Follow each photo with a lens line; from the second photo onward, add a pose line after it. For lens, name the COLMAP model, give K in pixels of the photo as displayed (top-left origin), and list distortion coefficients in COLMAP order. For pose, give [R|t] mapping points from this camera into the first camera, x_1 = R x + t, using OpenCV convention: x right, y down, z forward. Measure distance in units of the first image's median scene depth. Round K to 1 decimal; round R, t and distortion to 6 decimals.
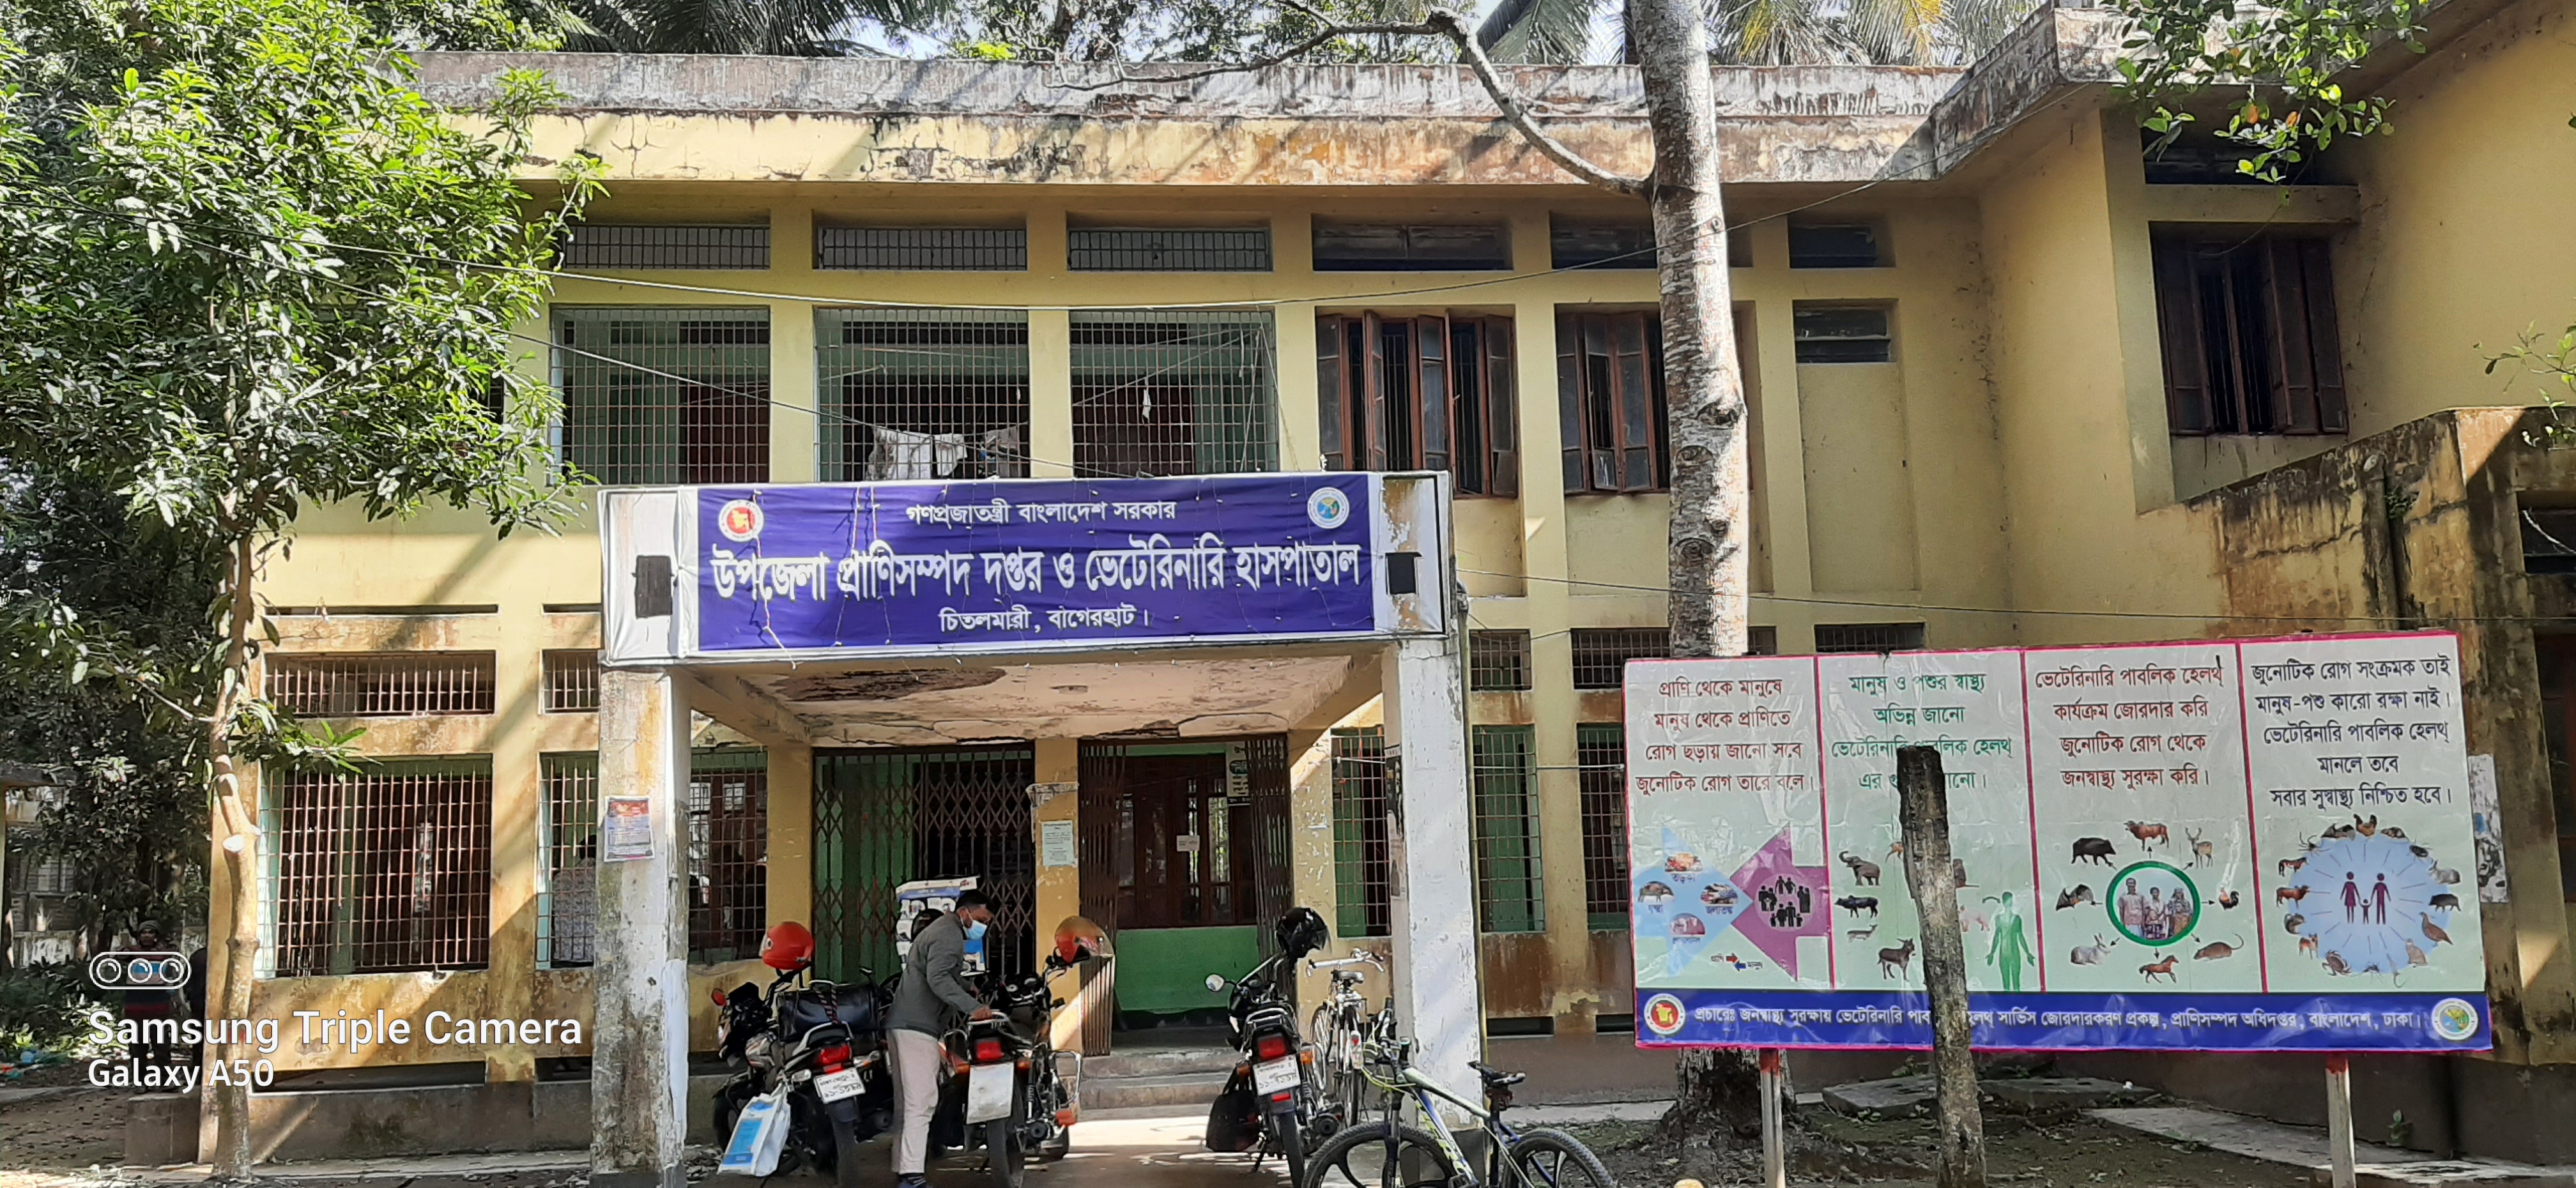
lens RADIAL K [[1994.0, 0, 1317.4], [0, 1994.0, 596.6], [0, 0, 1]] dist [0.148597, -0.293594]
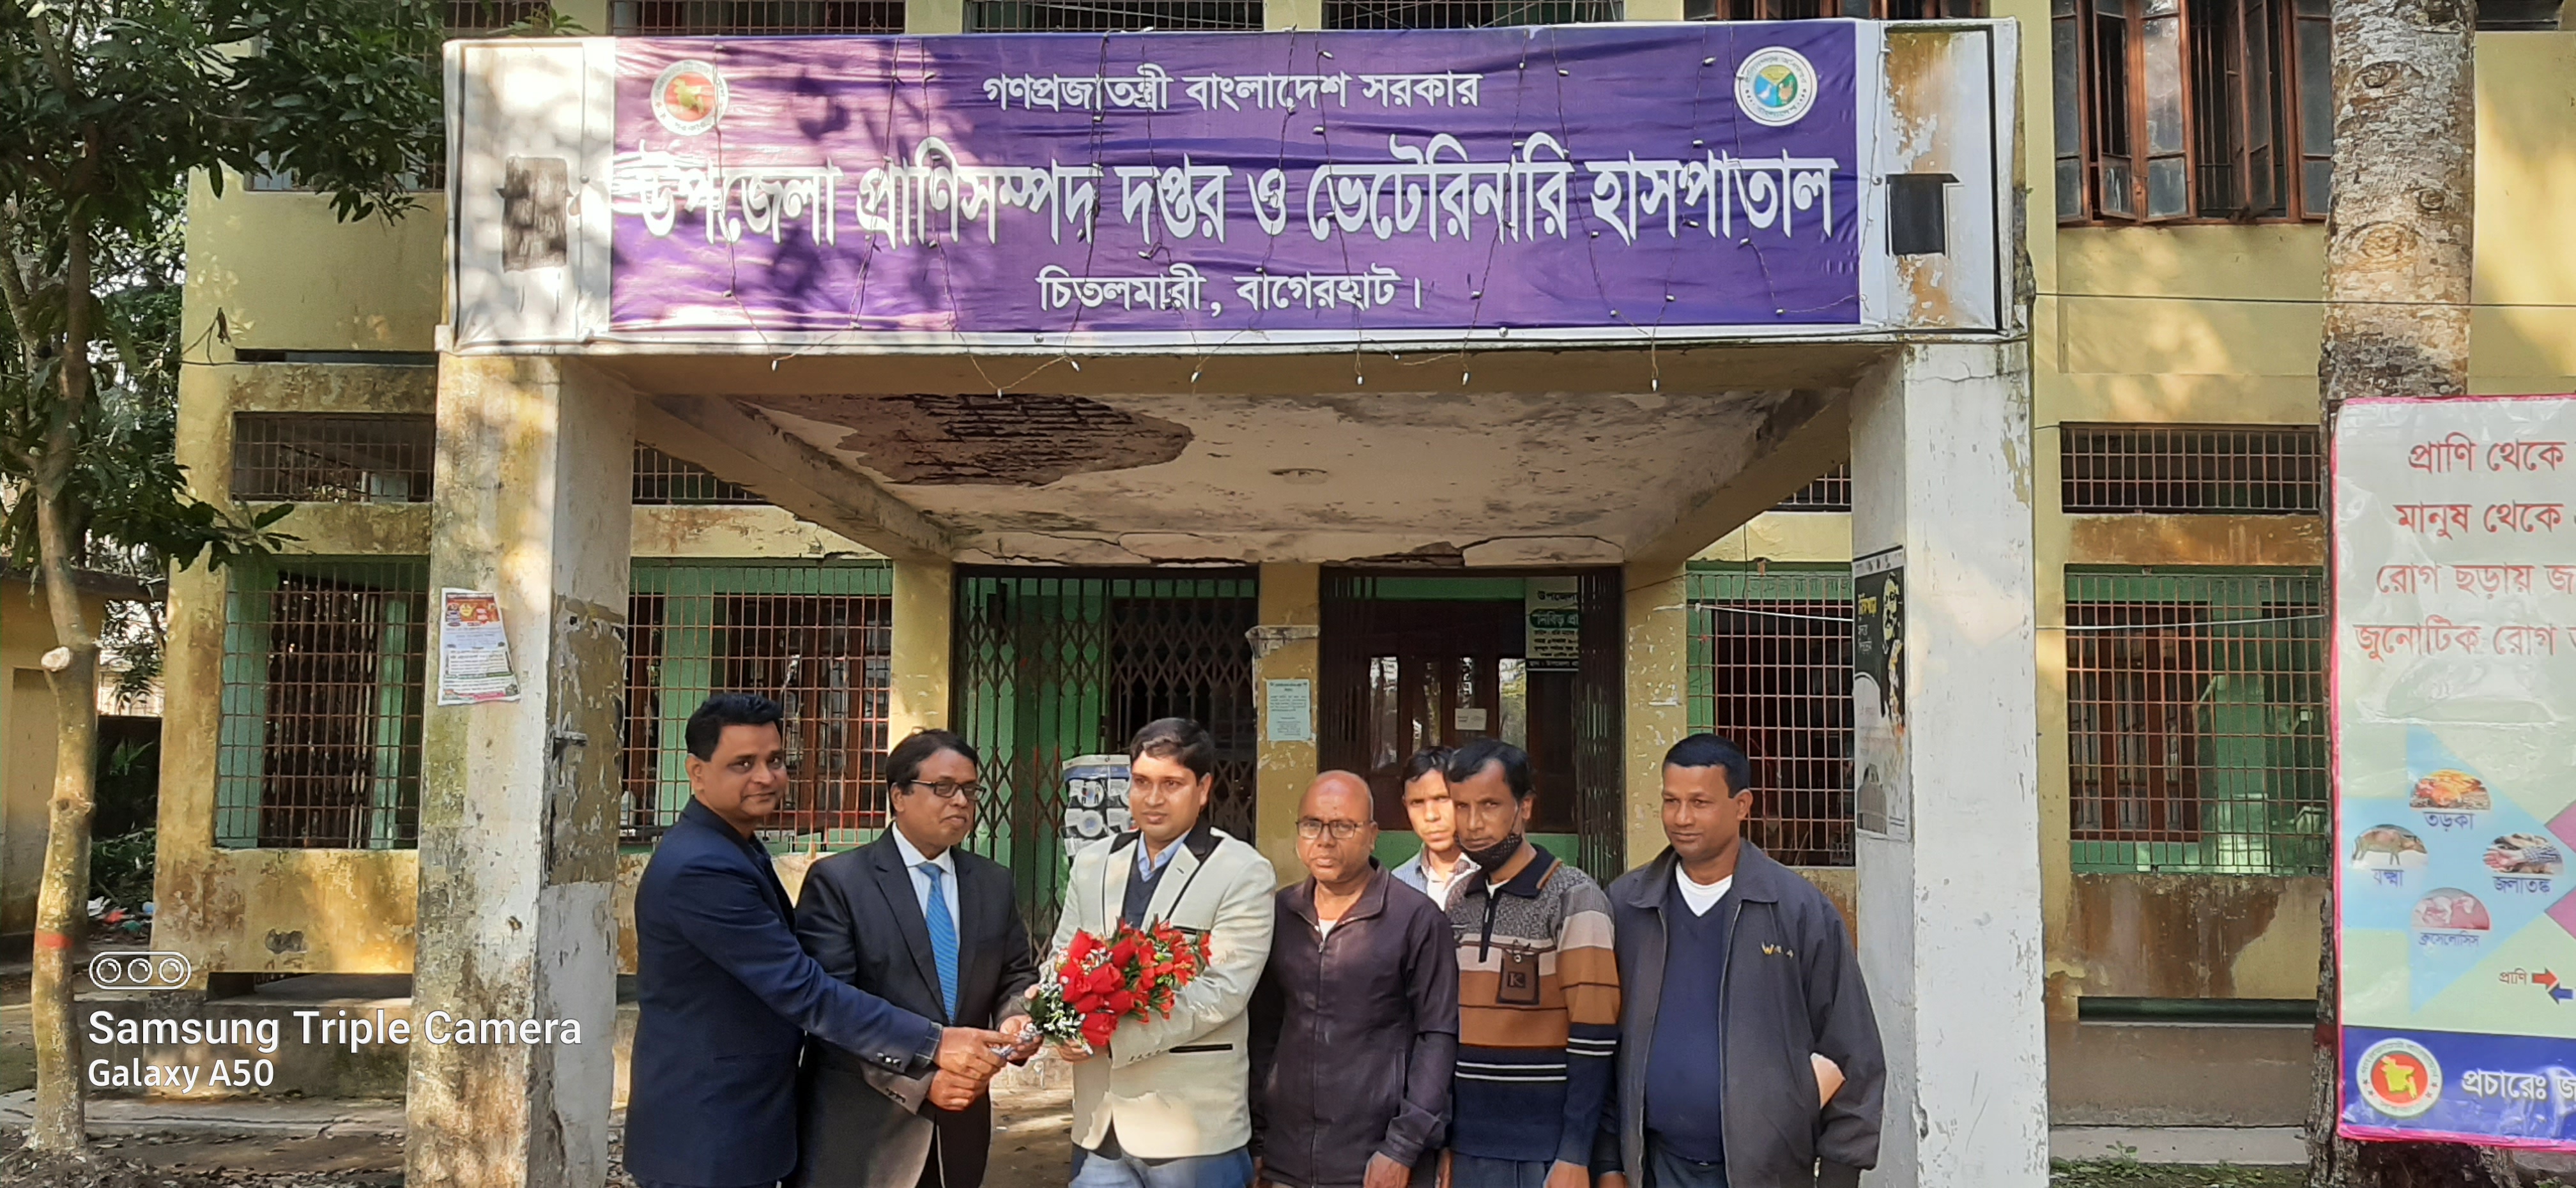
lens RADIAL K [[1951.9, 0, 1303.1], [0, 1951.9, 627.8], [0, 0, 1]] dist [0.111717, -0.185443]
pose [[0.988820, 0.031918, -0.145660, -0.033652], [-0.020834, 0.996814, 0.076994, 0.054035], [0.147654, -0.073098, 0.986334, 0.428829]]
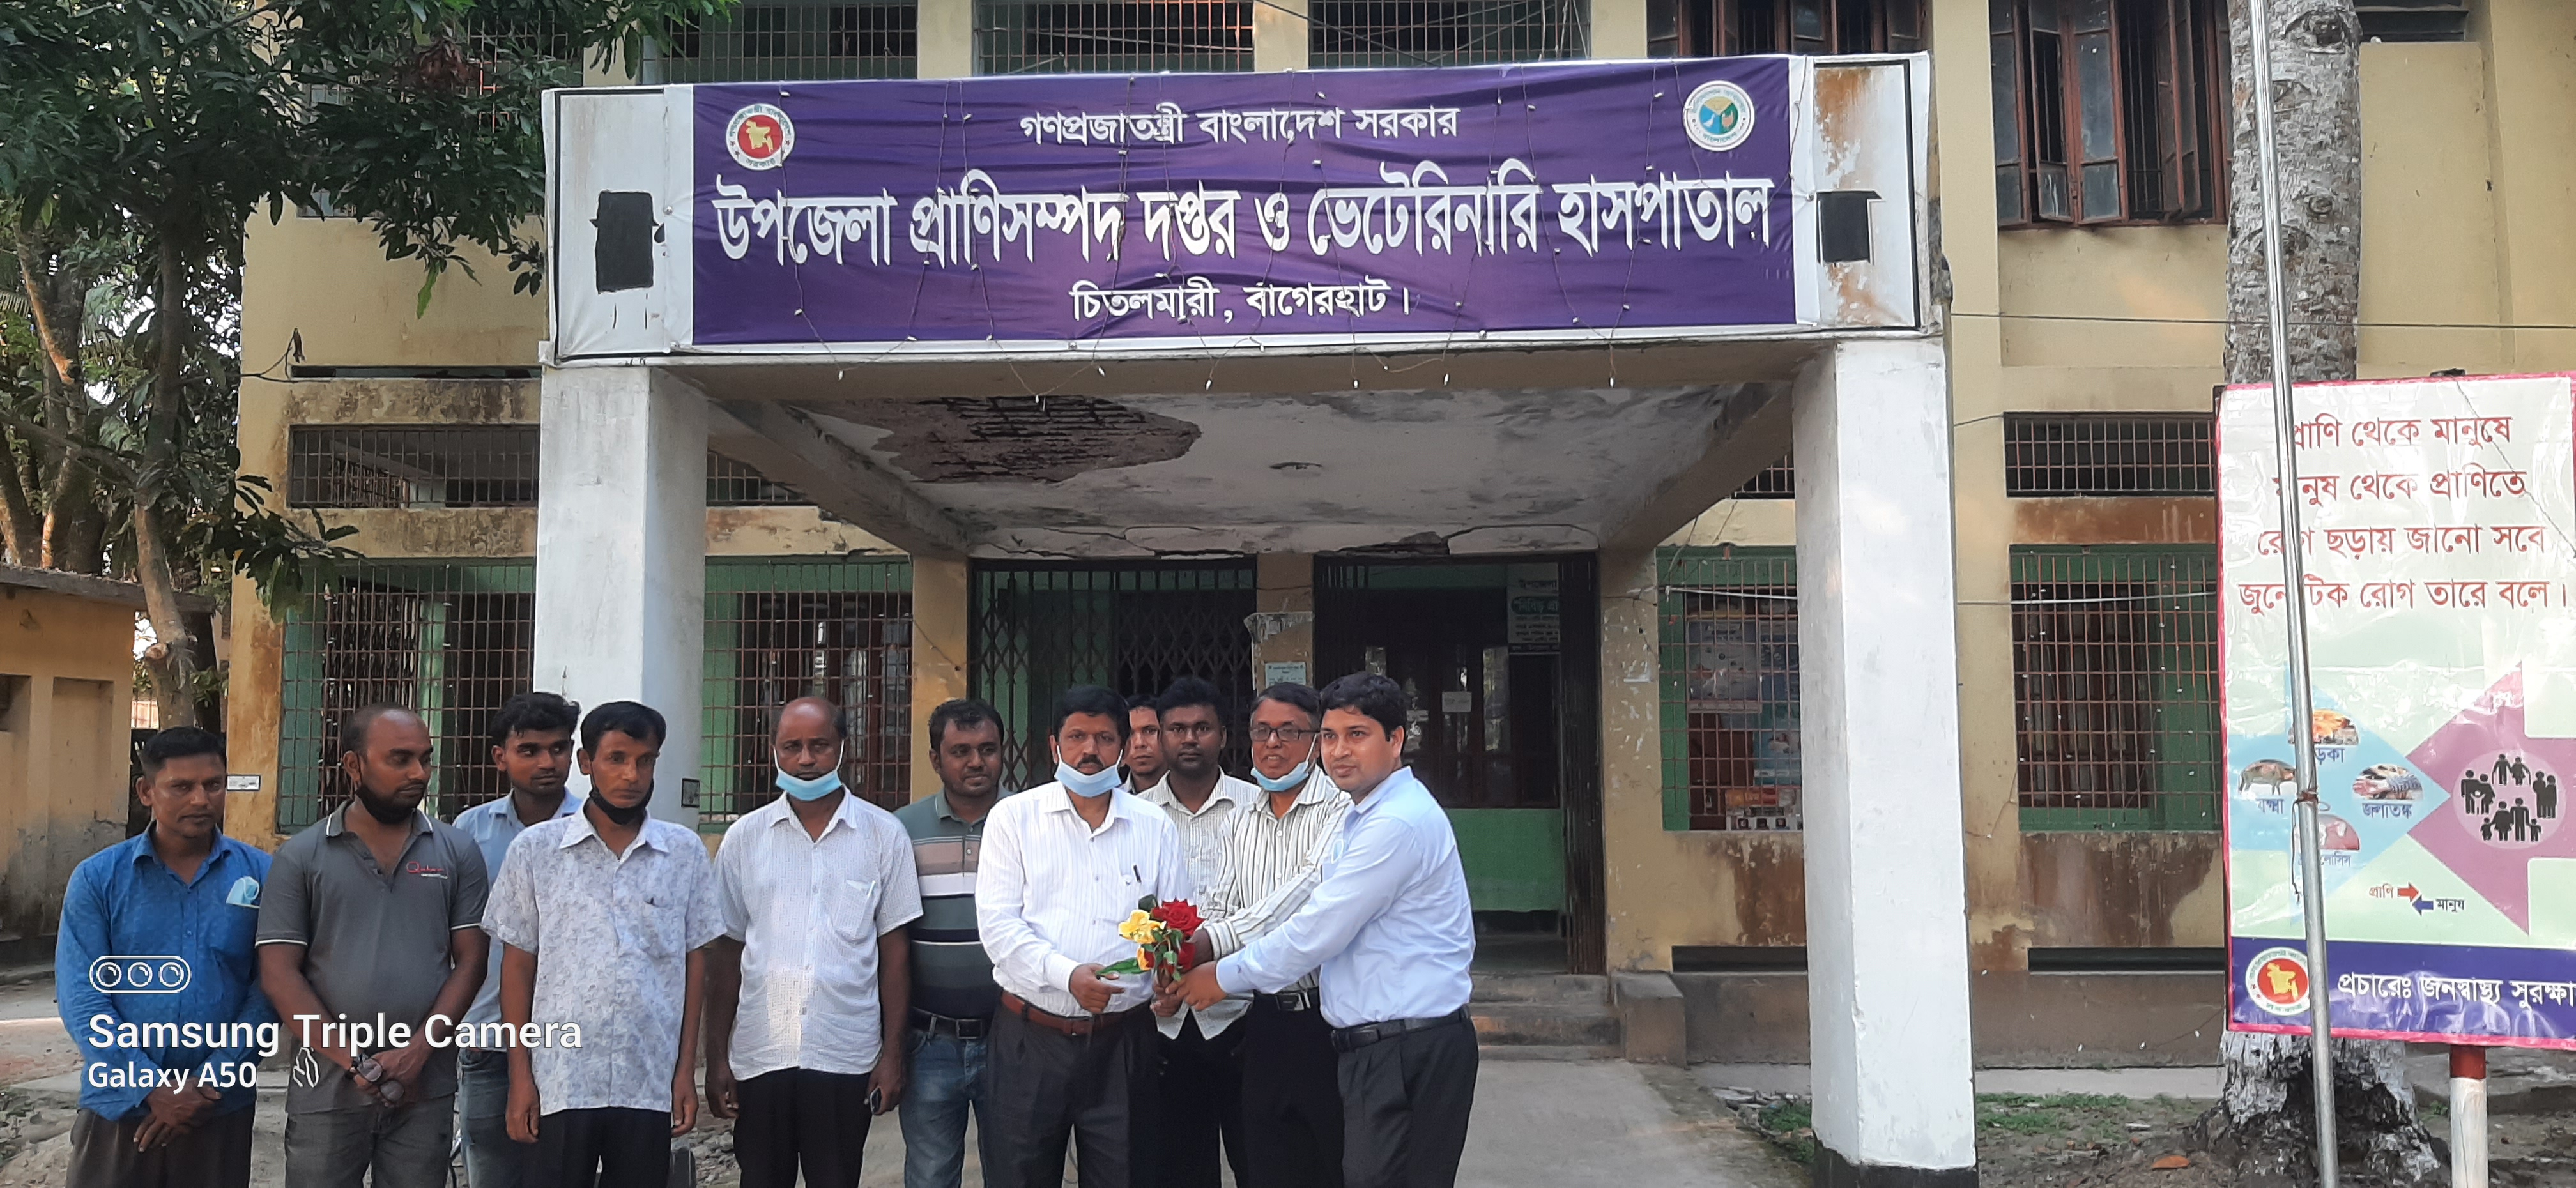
lens RADIAL K [[1962.9, 0, 1299.3], [0, 1962.9, 619.2], [0, 0, 1]] dist [0.108281, -0.197734]
pose [[0.990109, 0.017513, -0.139206, -0.030366], [-0.007938, 0.997582, 0.069040, 0.059177], [0.140079, -0.067252, 0.987854, 0.363885]]
